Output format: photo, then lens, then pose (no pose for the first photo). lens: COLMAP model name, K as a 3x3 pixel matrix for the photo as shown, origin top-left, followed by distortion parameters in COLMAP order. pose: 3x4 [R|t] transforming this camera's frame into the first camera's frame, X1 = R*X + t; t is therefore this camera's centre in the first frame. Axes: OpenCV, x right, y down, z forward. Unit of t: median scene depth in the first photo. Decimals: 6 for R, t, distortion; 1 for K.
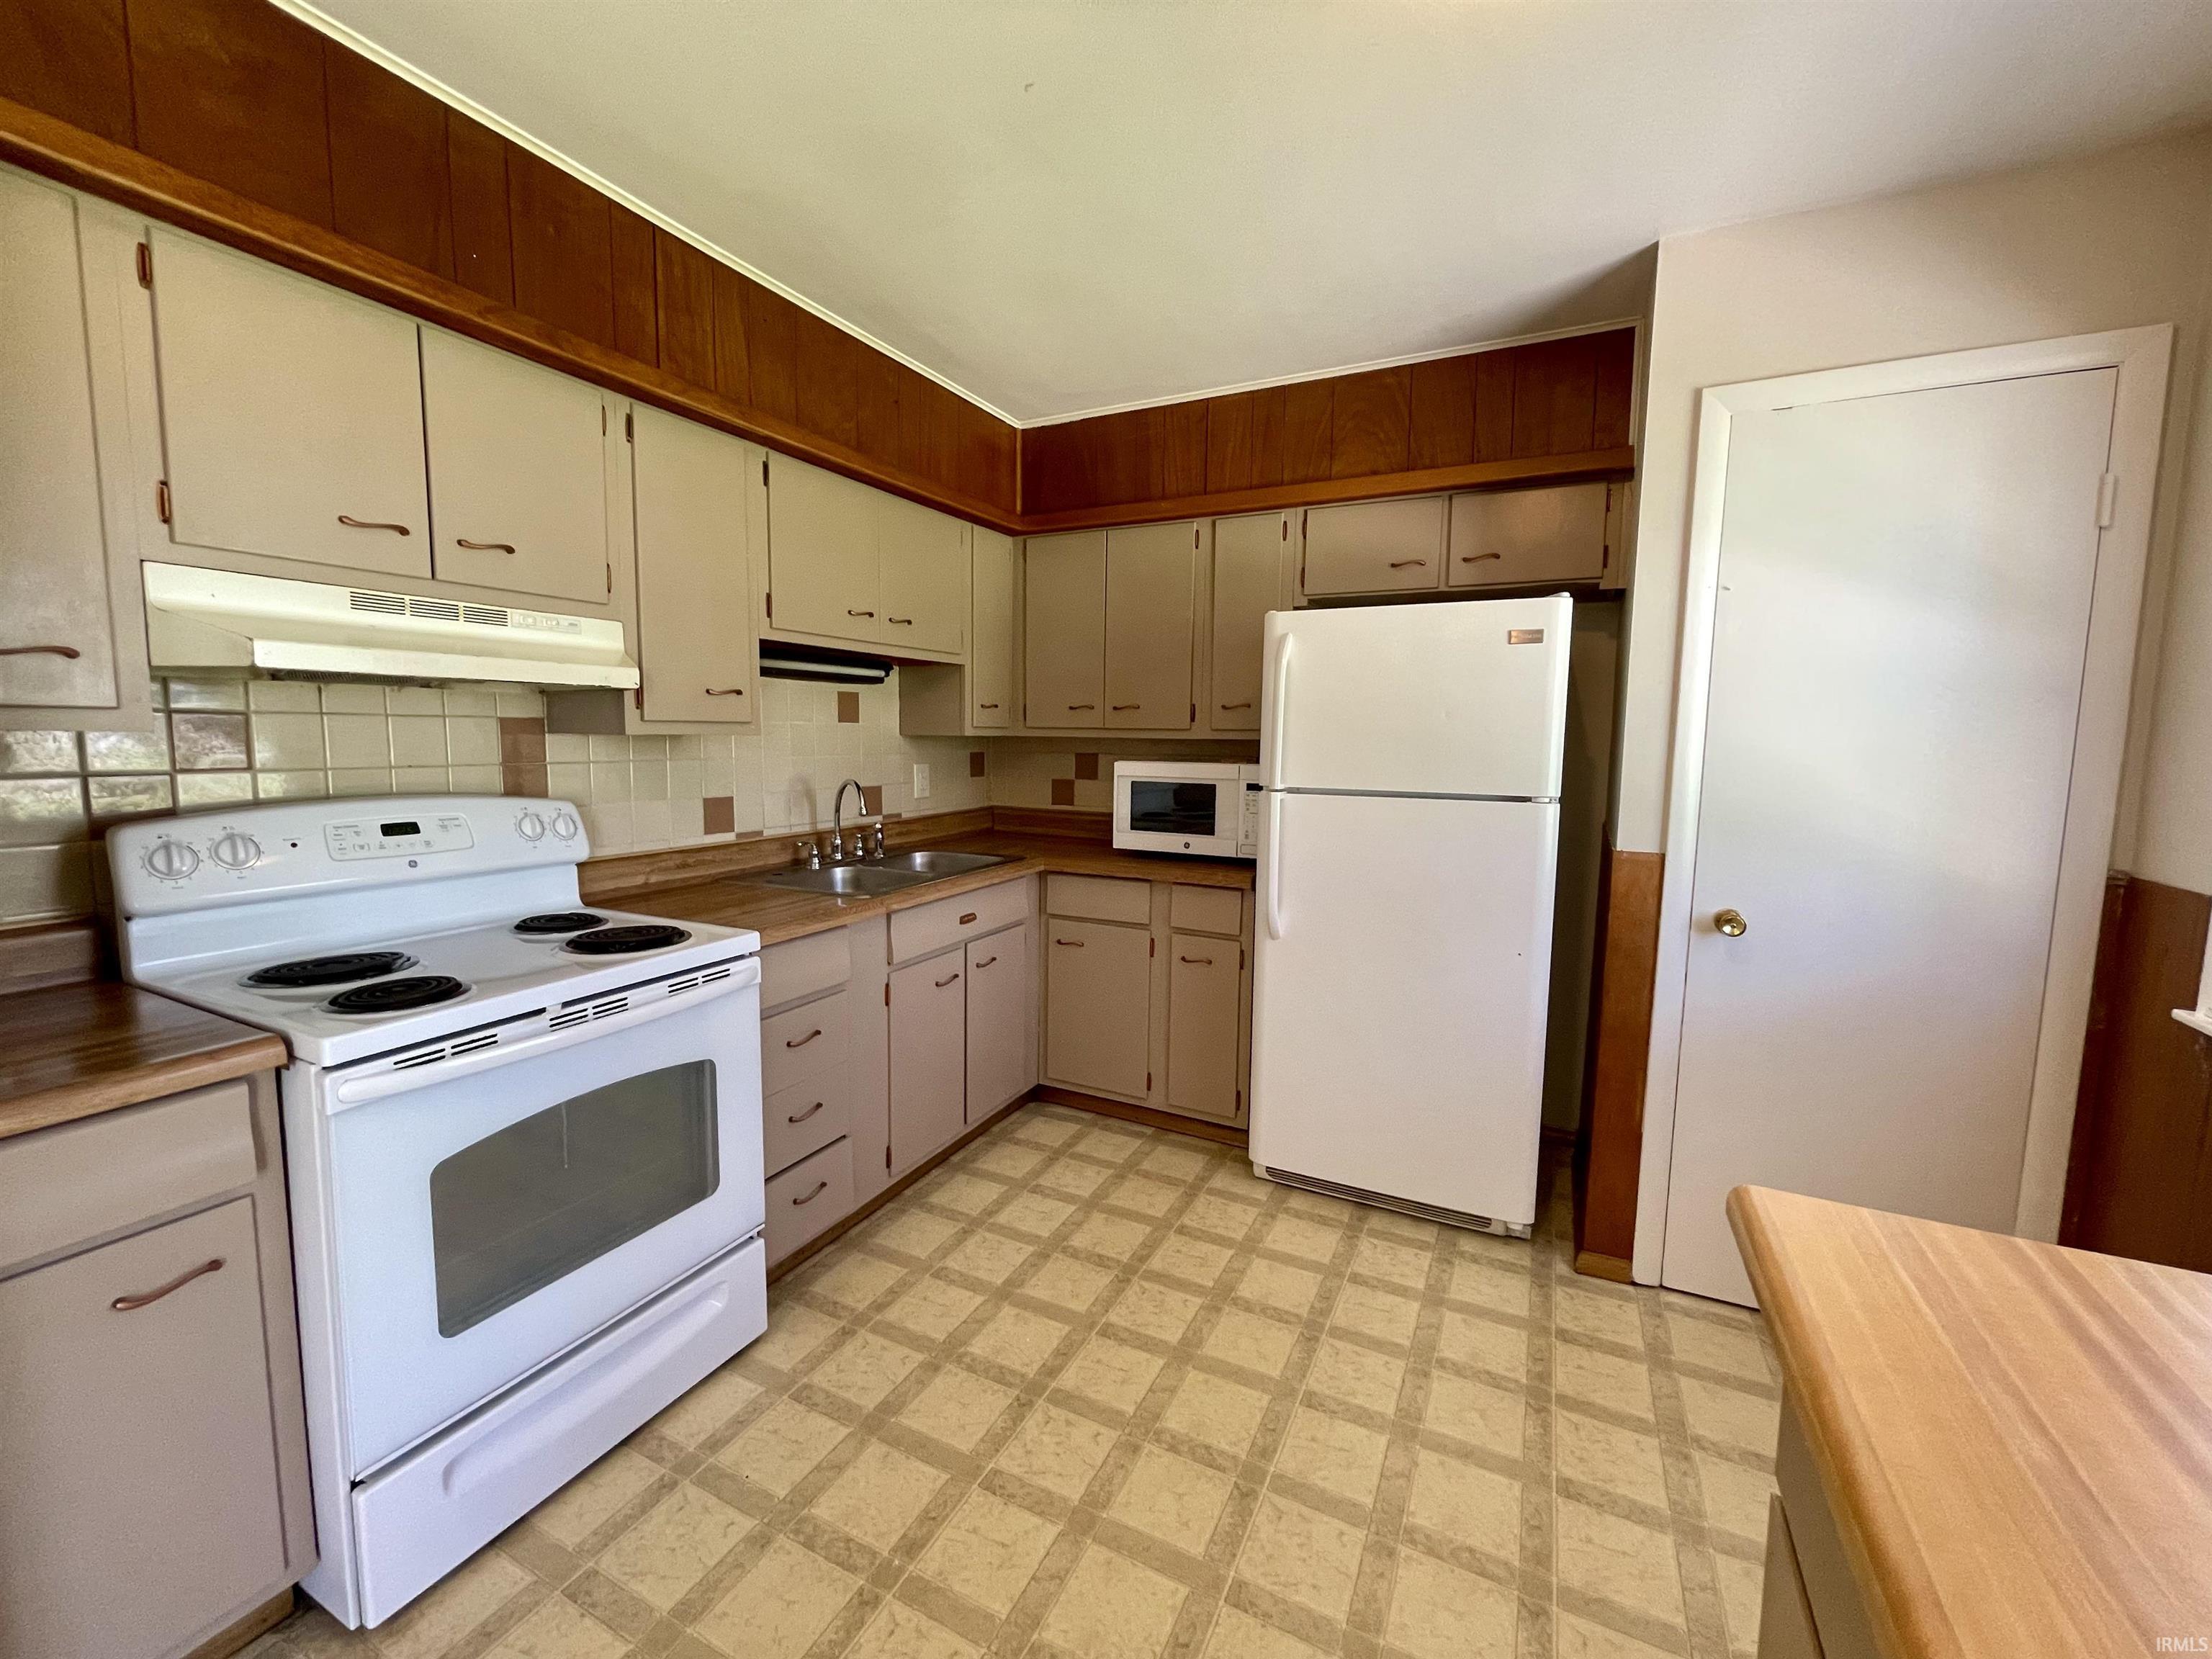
lens RADIAL K [[896.0, 0, 1105.2], [0, 896.0, 828.1], [0, 0, 1]] dist [-0.008956, -0.000952]
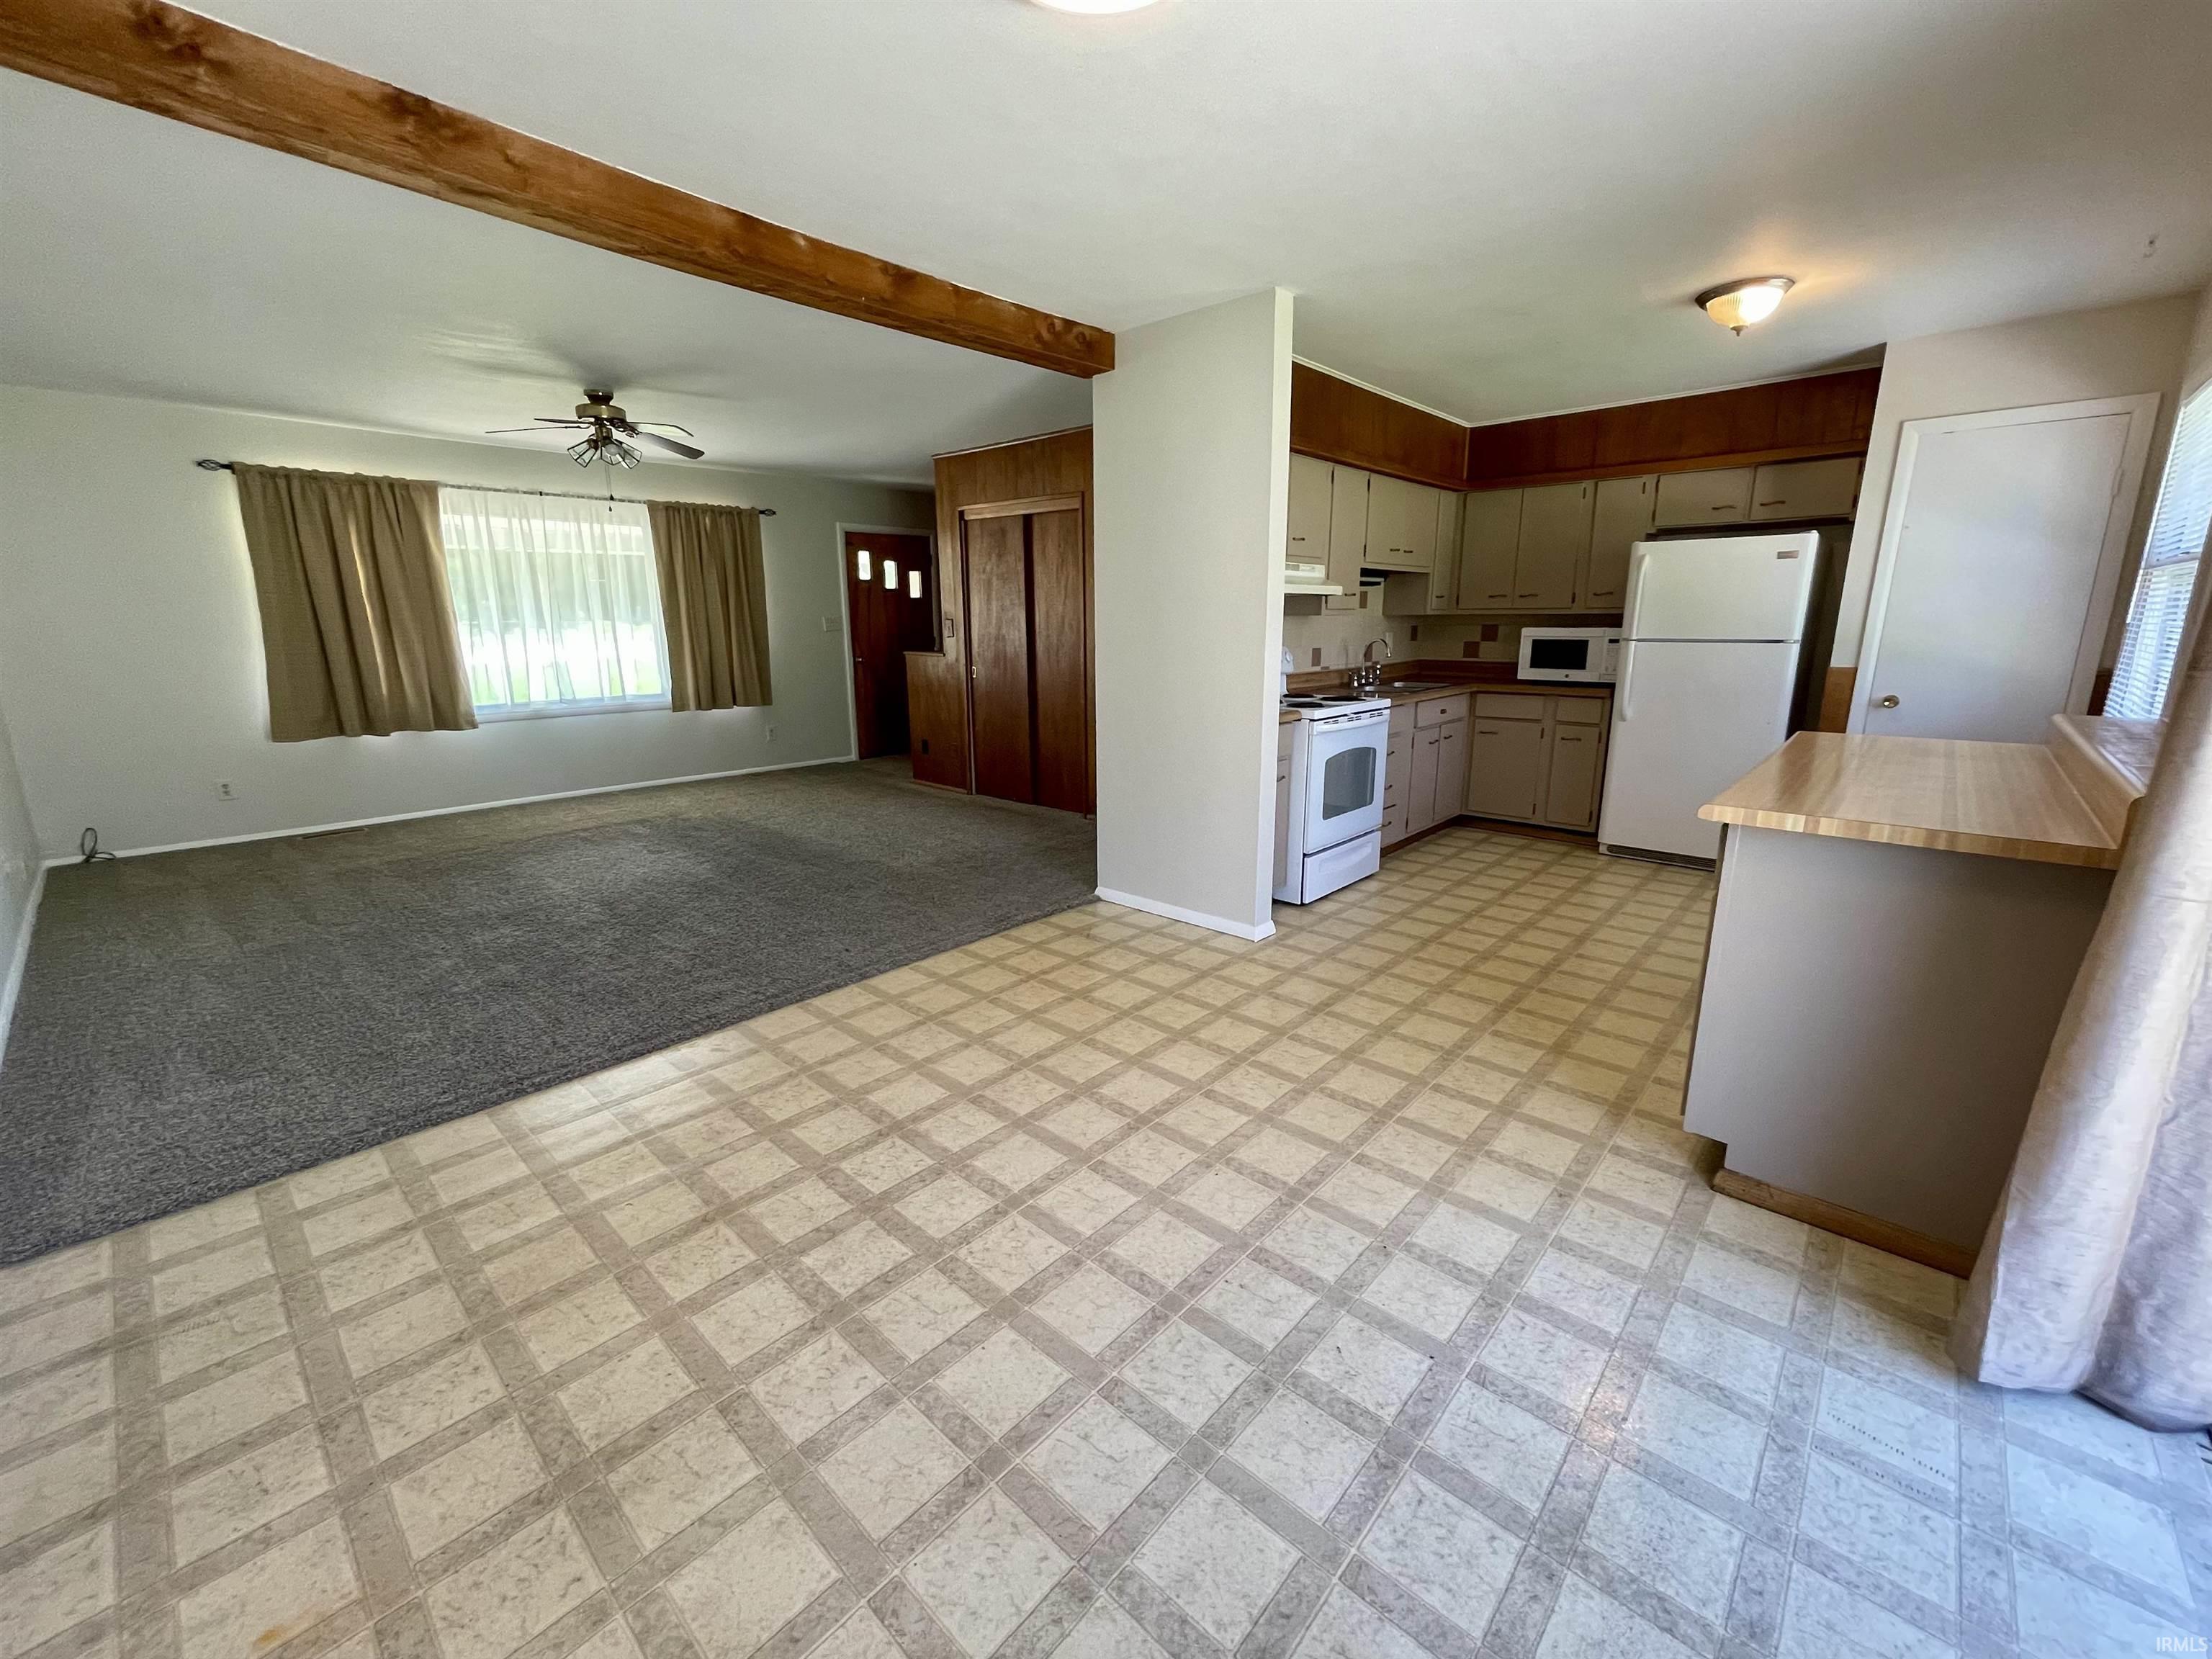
lens RADIAL K [[896.0, 0, 1075.7], [0, 896.0, 828.5], [0, 0, 1]] dist [-0.008956, -0.000952]
pose [[0.956303, 0.047727, -0.288455, -0.427476], [-0.011284, 0.991876, 0.126703, 0.145978], [0.292159, -0.117912, 0.949073, -1.358916]]
